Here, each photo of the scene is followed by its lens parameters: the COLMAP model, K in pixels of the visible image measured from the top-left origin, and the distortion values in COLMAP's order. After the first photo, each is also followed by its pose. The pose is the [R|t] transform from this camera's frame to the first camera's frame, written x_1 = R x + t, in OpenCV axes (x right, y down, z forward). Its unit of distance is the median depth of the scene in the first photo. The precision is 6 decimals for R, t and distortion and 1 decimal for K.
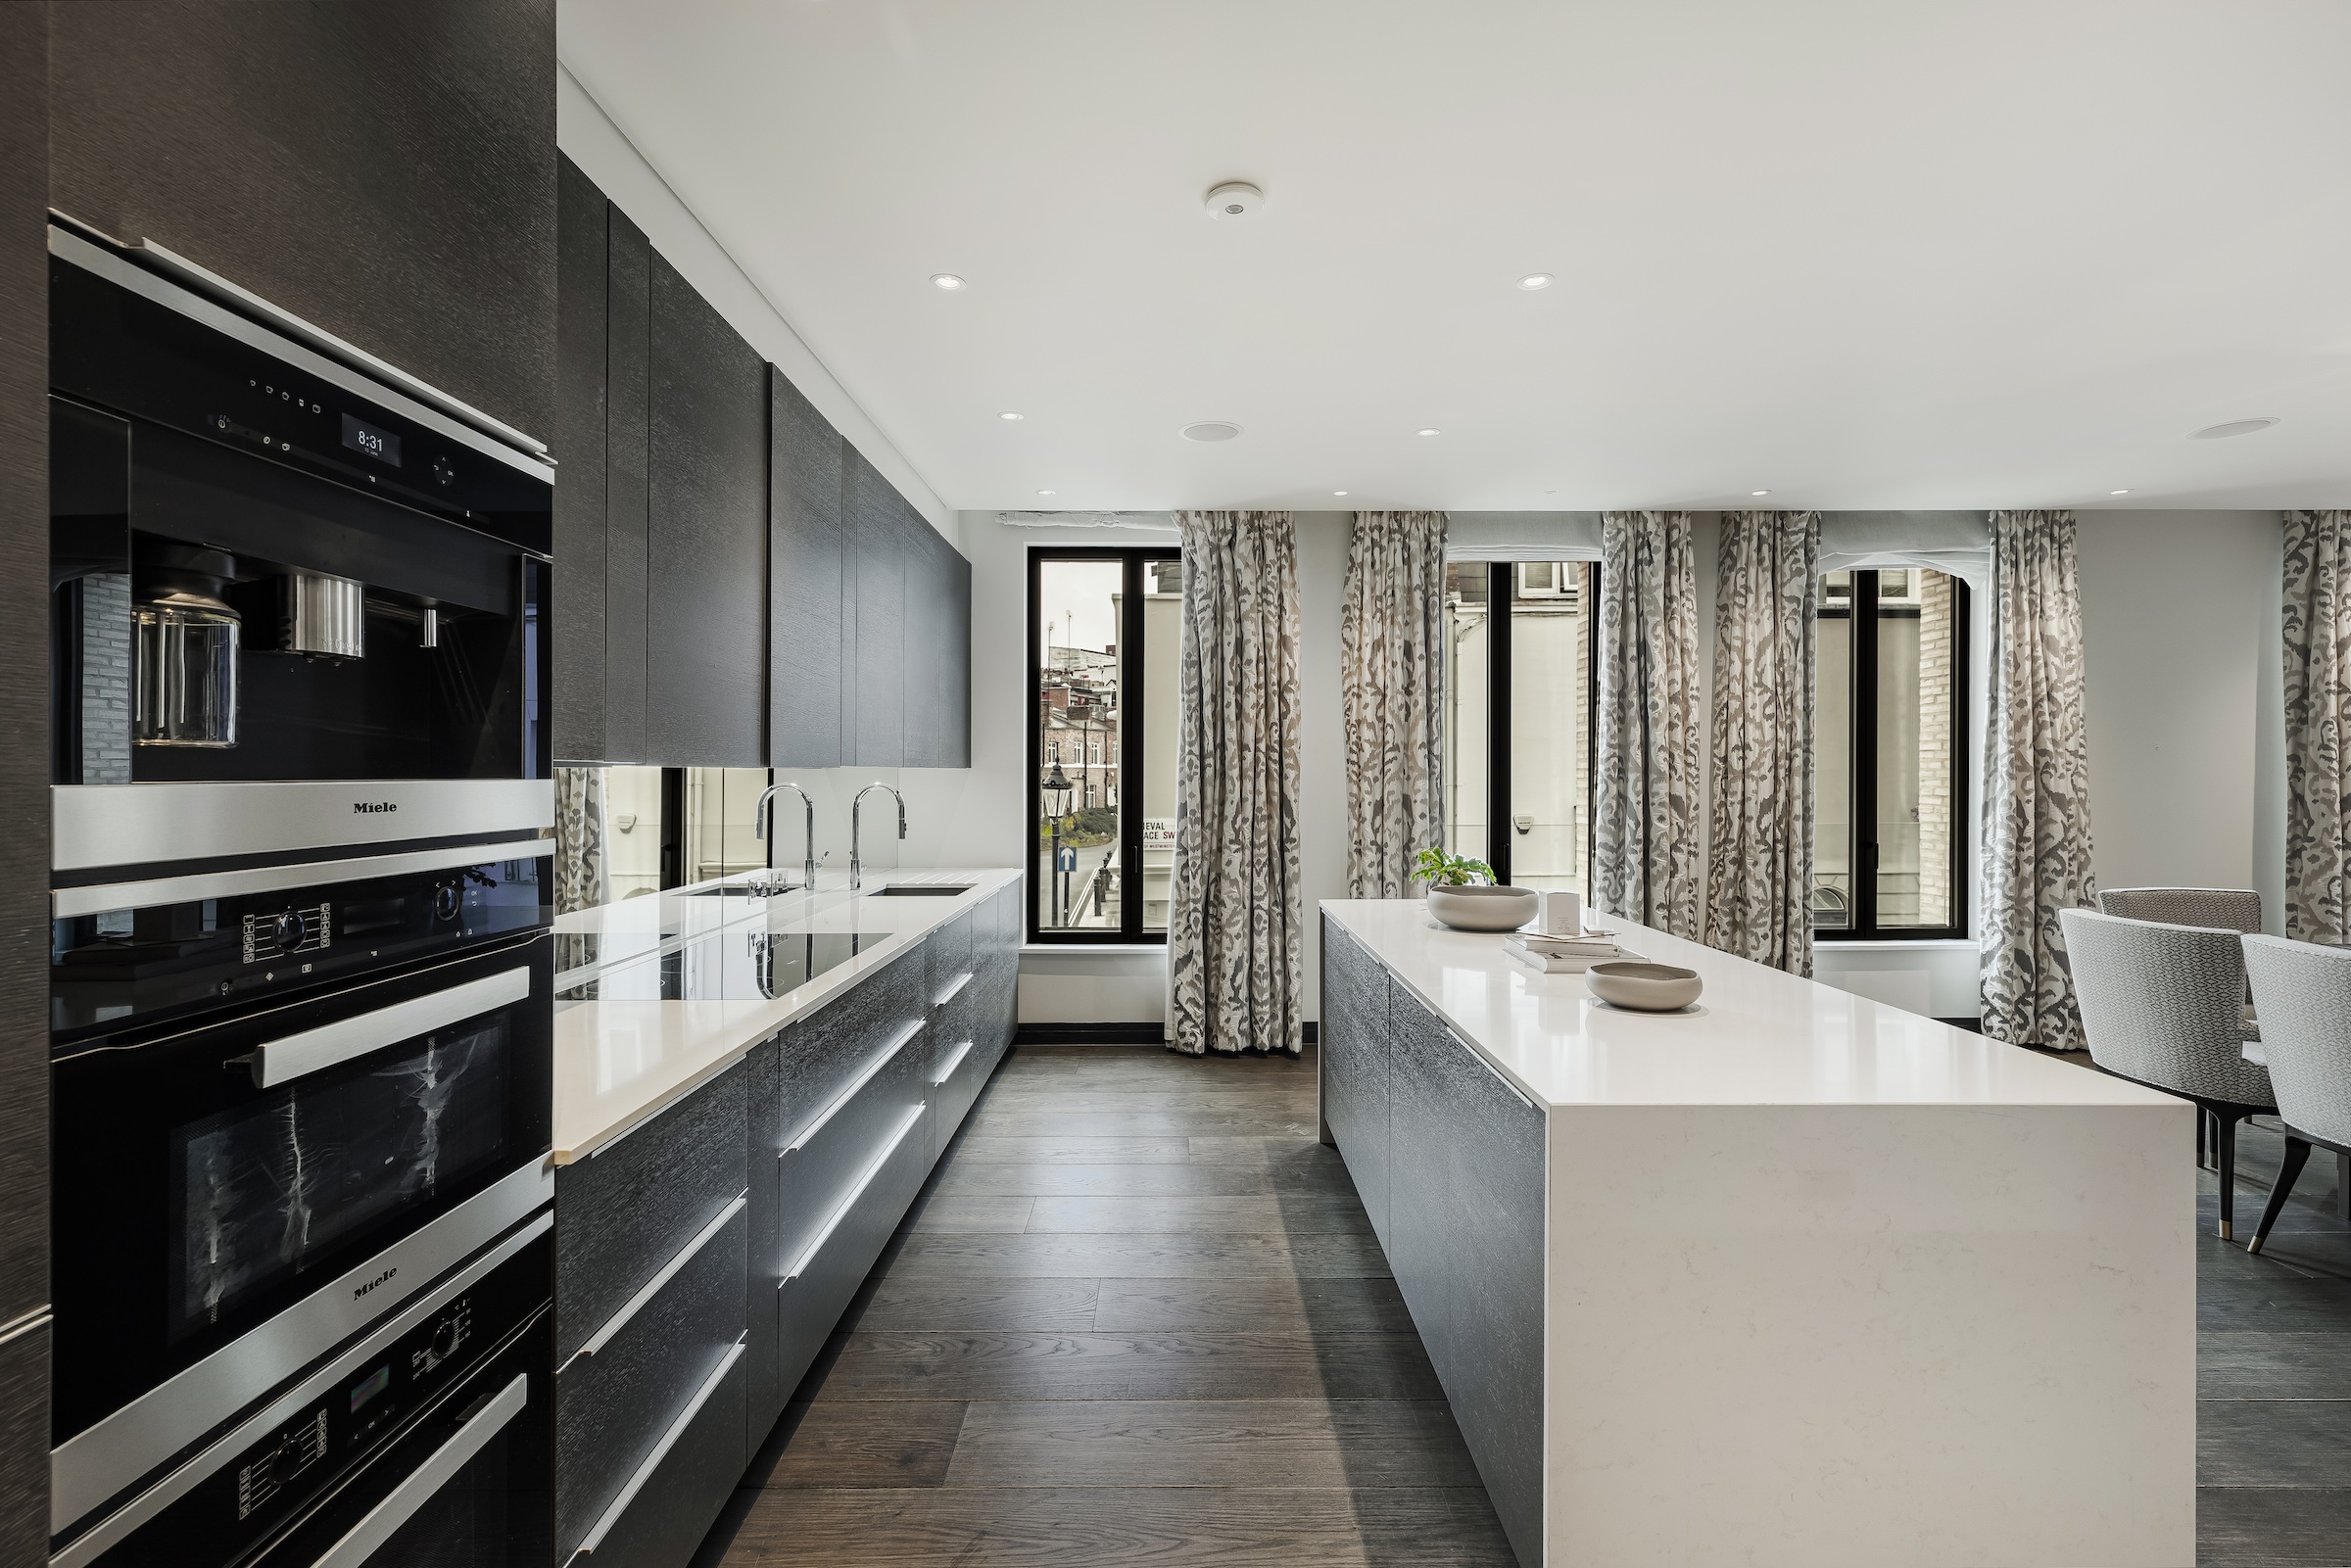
lens RADIAL K [[1049.3, 0, 1175.5], [0, 1049.3, 784.0], [0, 0, 1]] dist [0.002417, -0.000160]
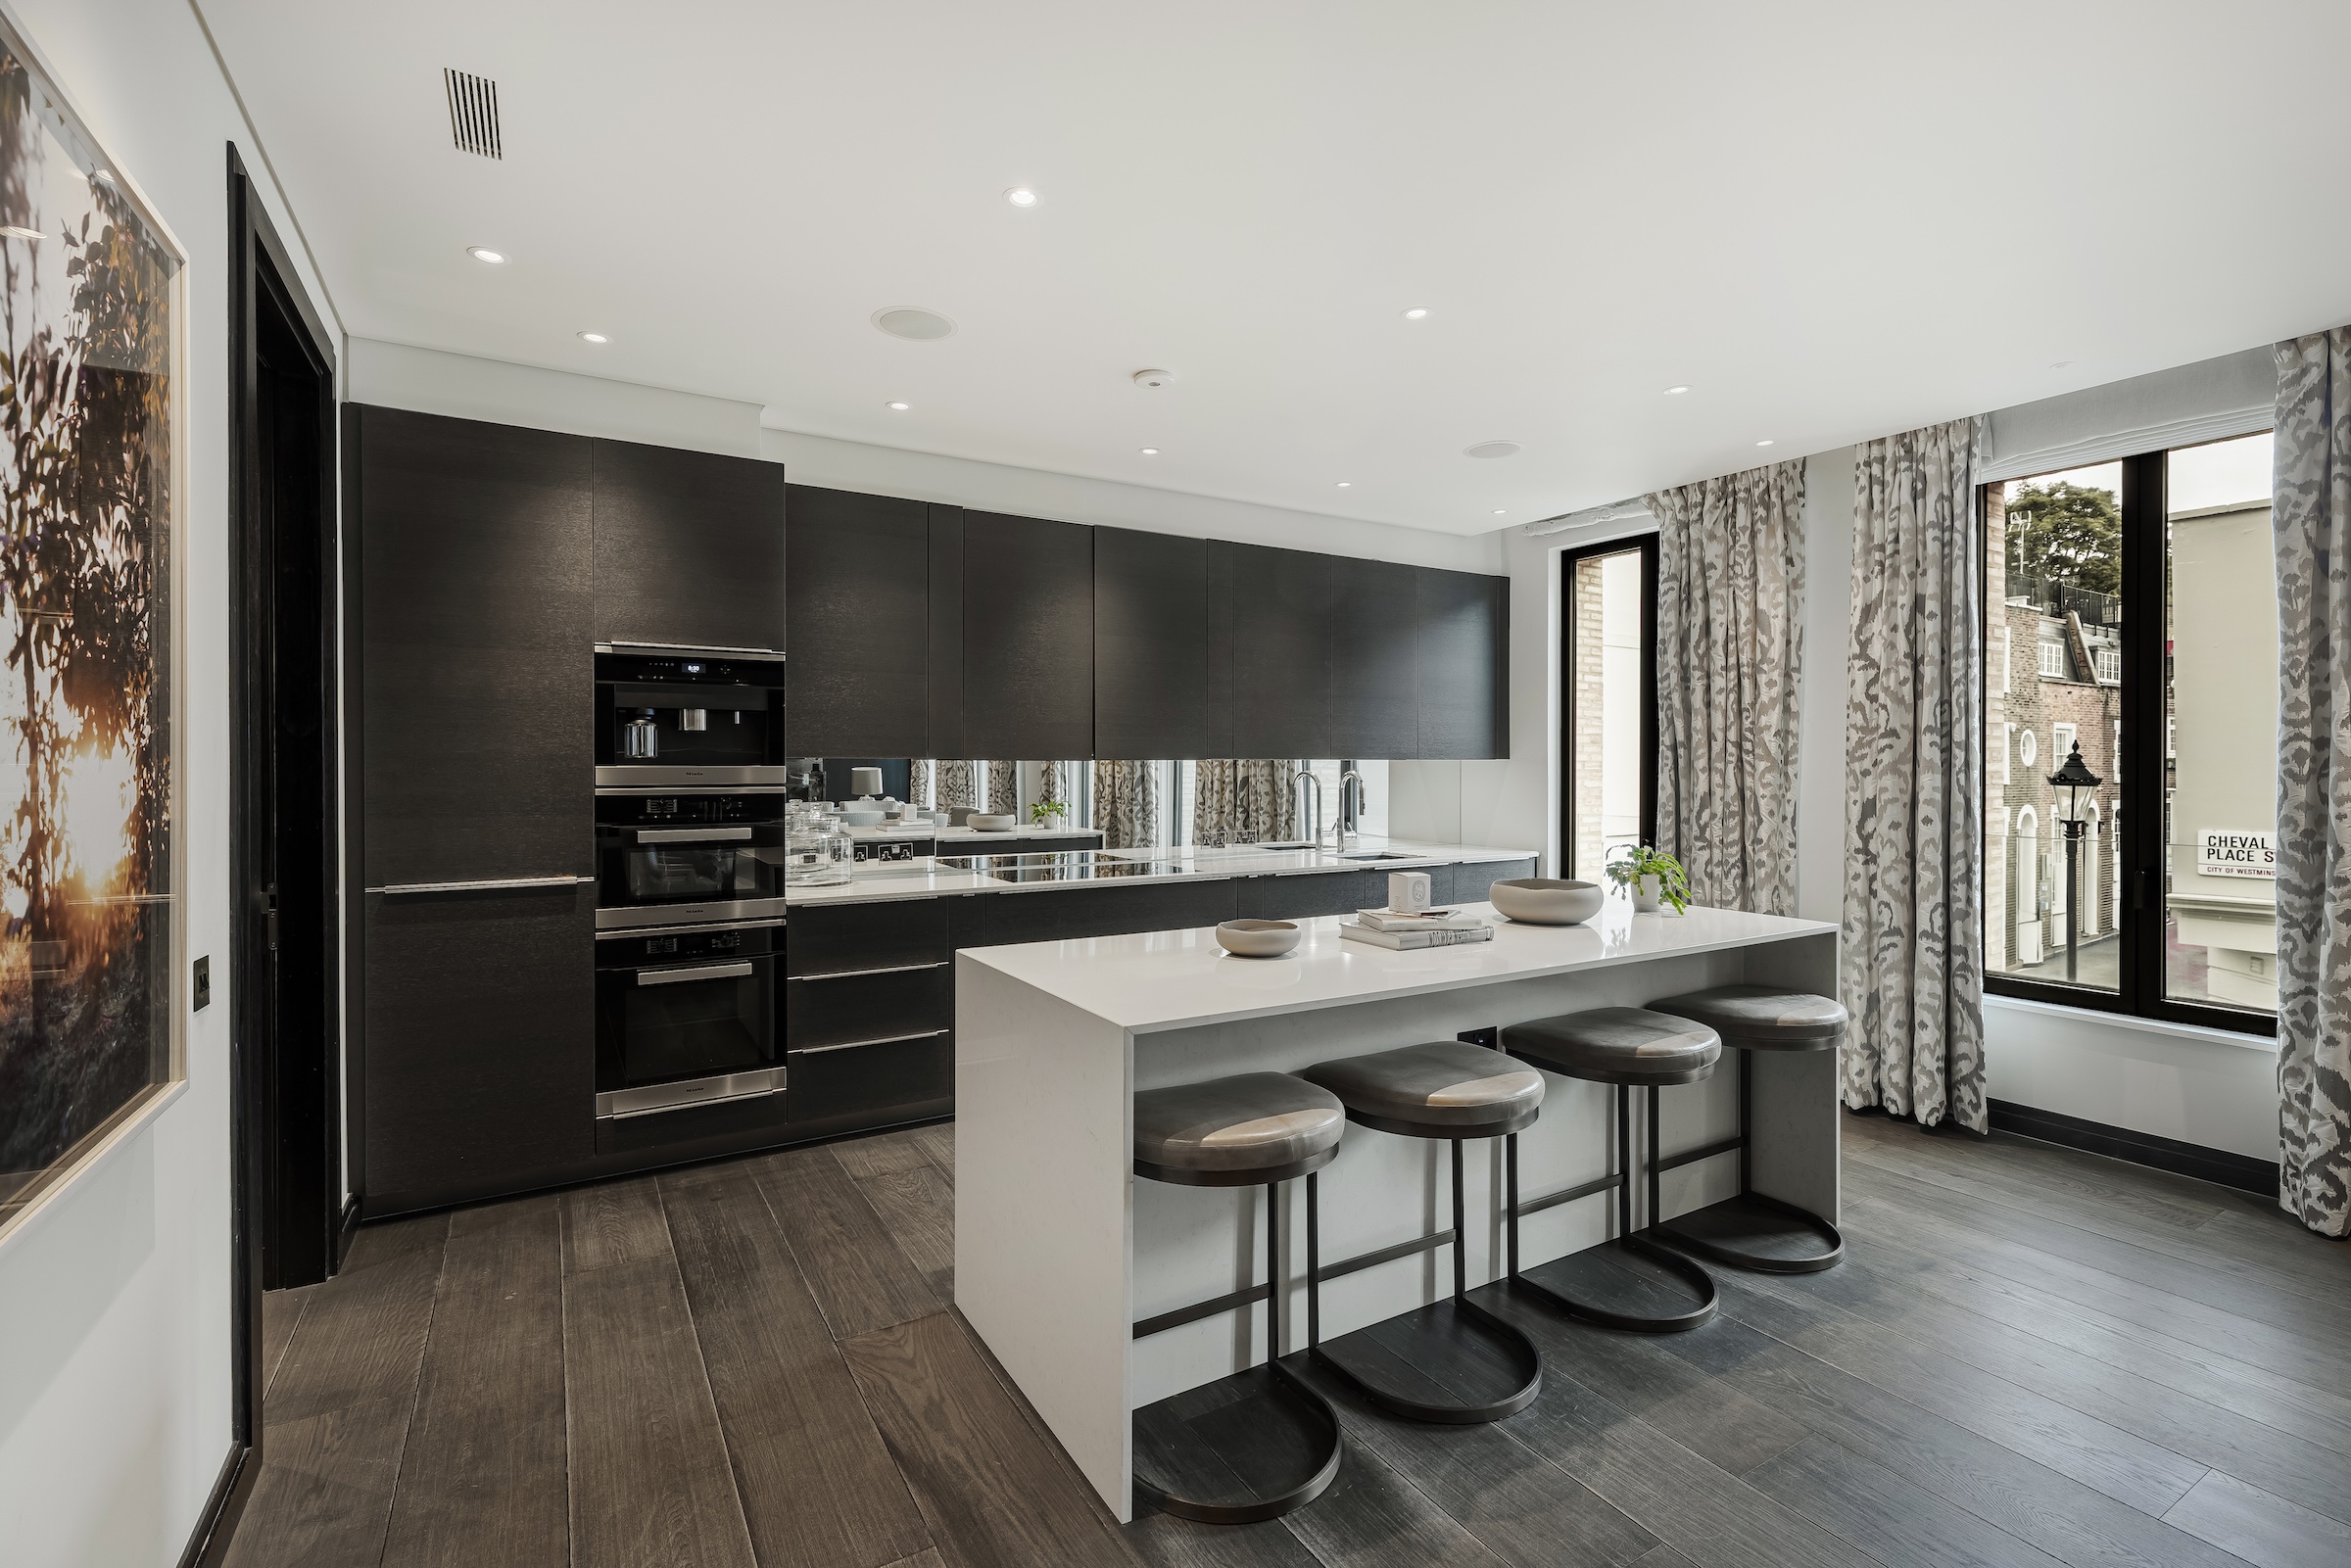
lens RADIAL K [[1068.0, 0, 1164.3], [0, 1068.0, 779.7], [0, 0, 1]] dist [0.003771, 0.000933]
pose [[0.507285, 0.014897, -0.861649, 0.626662], [-0.010255, 0.999884, 0.011250, -0.002730], [0.861717, 0.003129, 0.507379, 0.112711]]
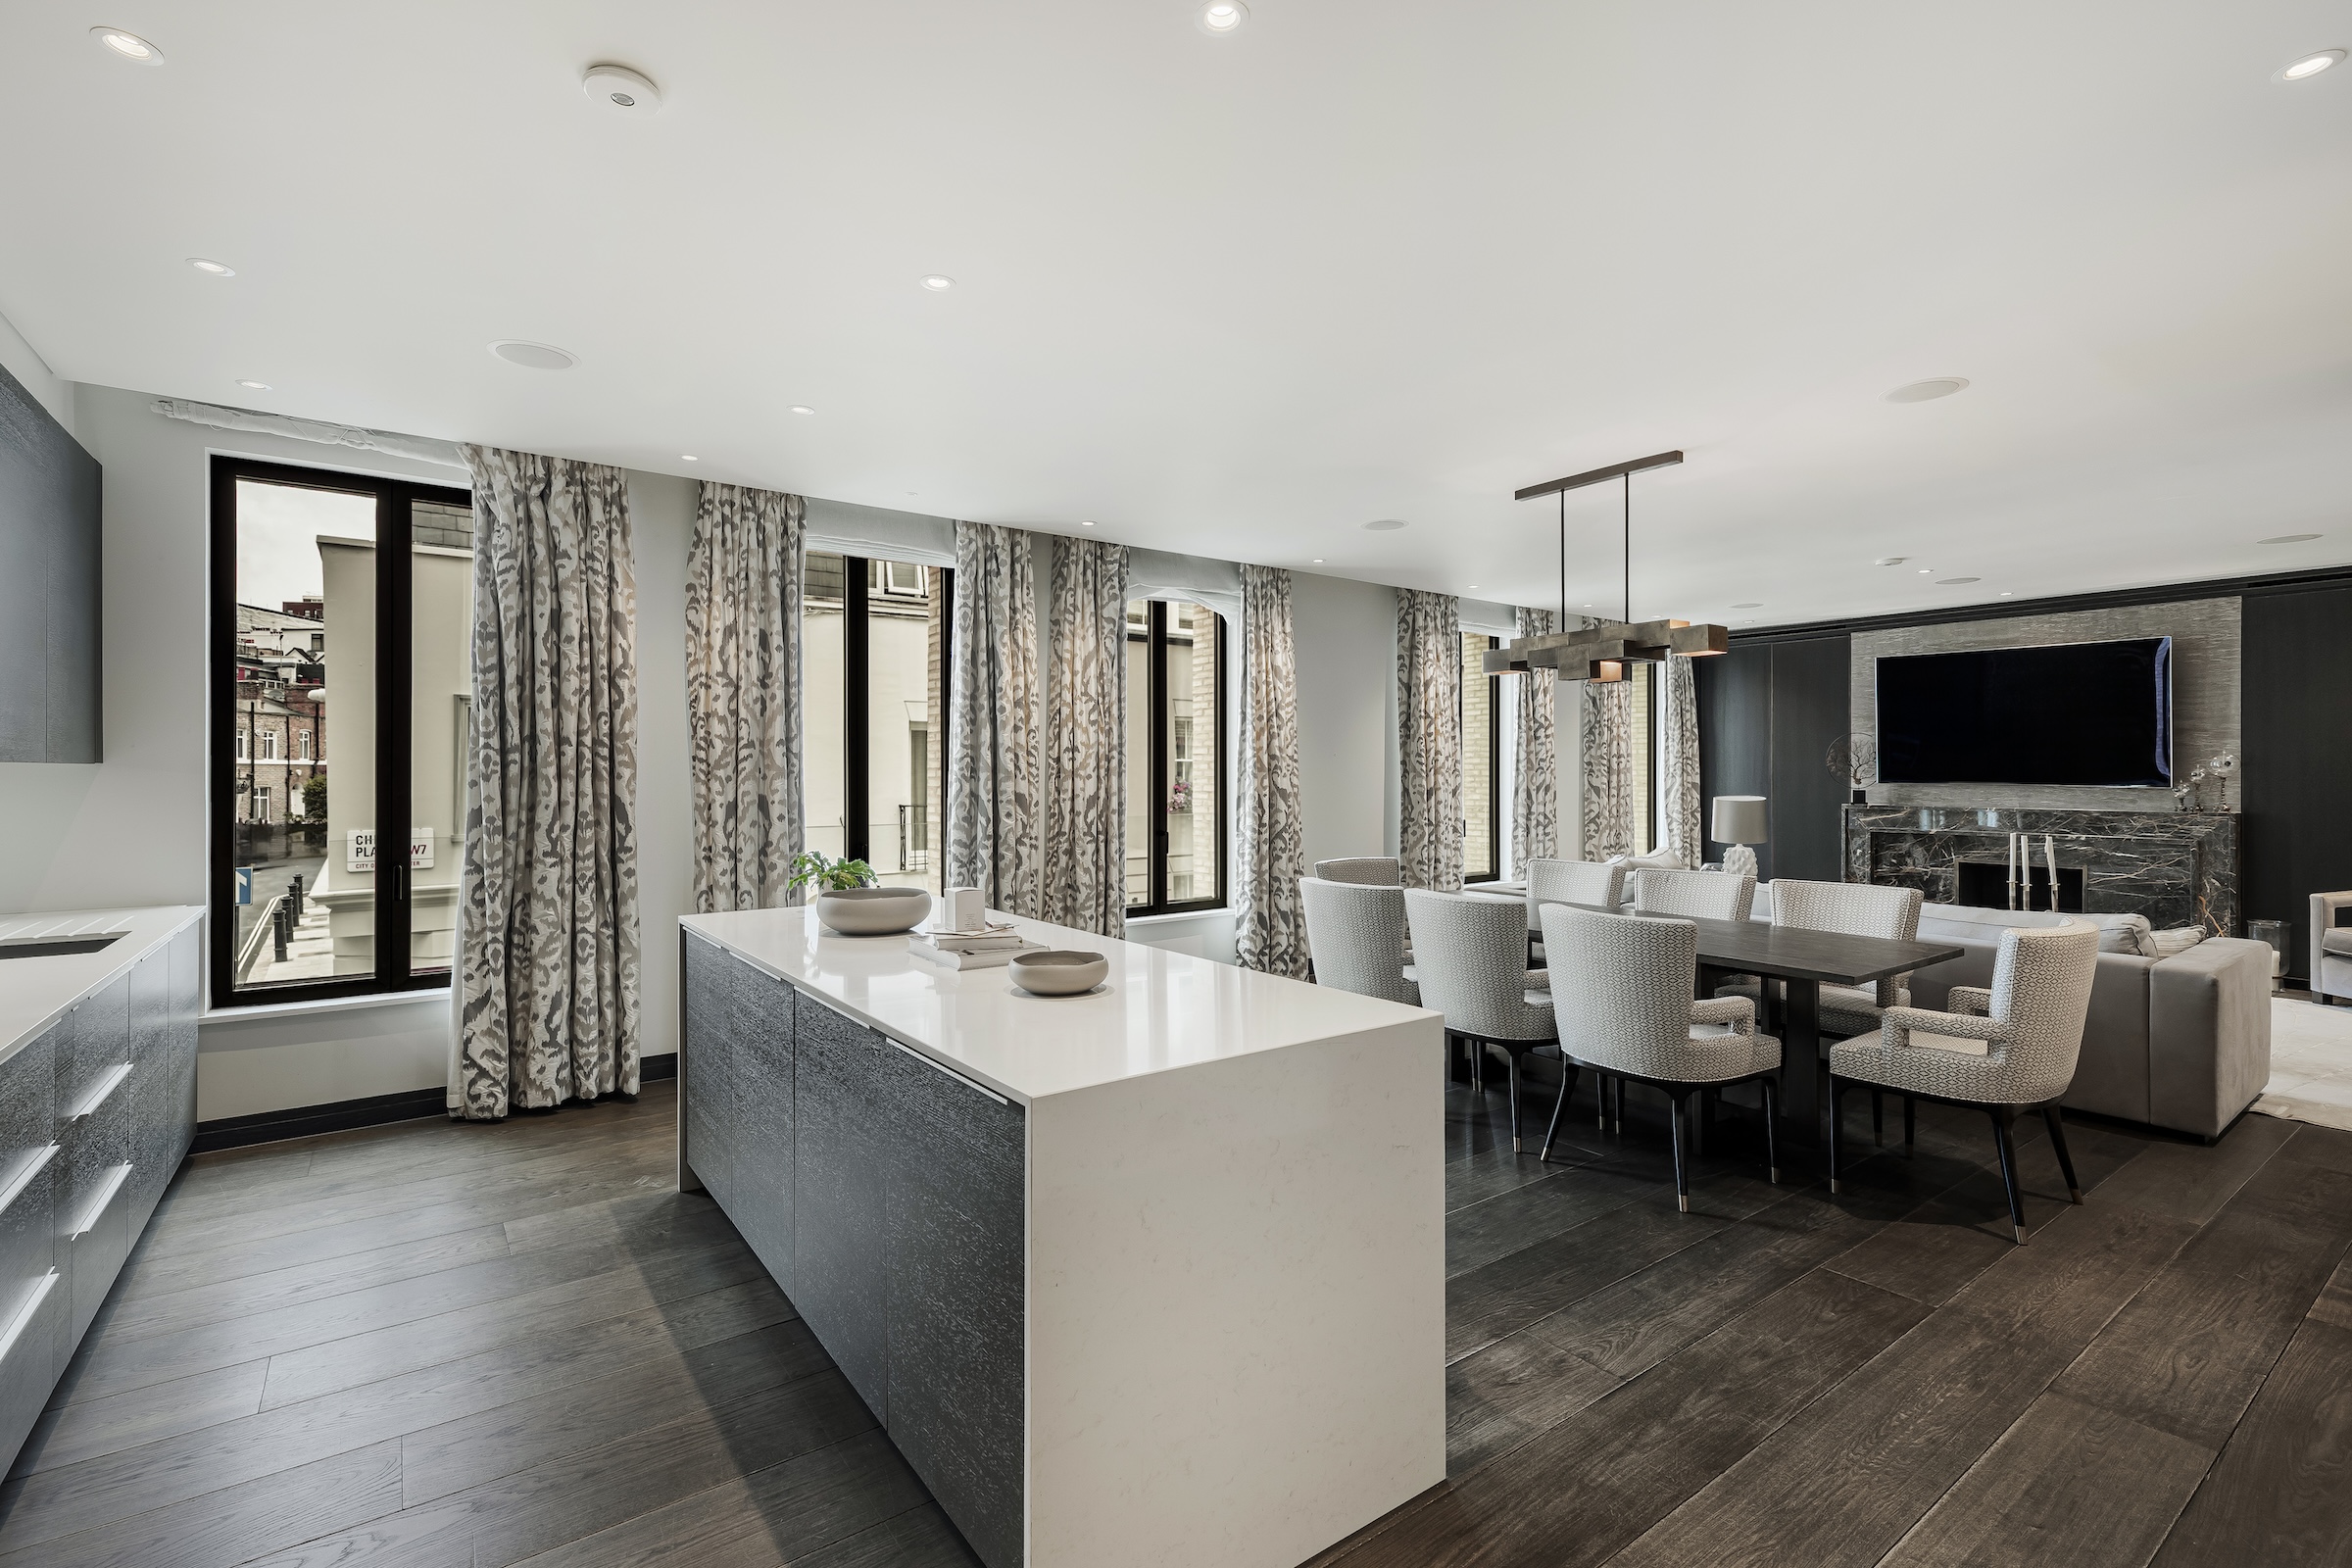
lens RADIAL K [[1068.6, 0, 1164.8], [0, 1068.6, 779.7], [0, 0, 1]] dist [0.003771, 0.000933]
pose [[0.807694, -0.002196, 0.589598, -0.049887], [0.004100, 0.999990, -0.001892, -0.000396], [-0.589588, 0.003946, 0.807695, 0.027575]]
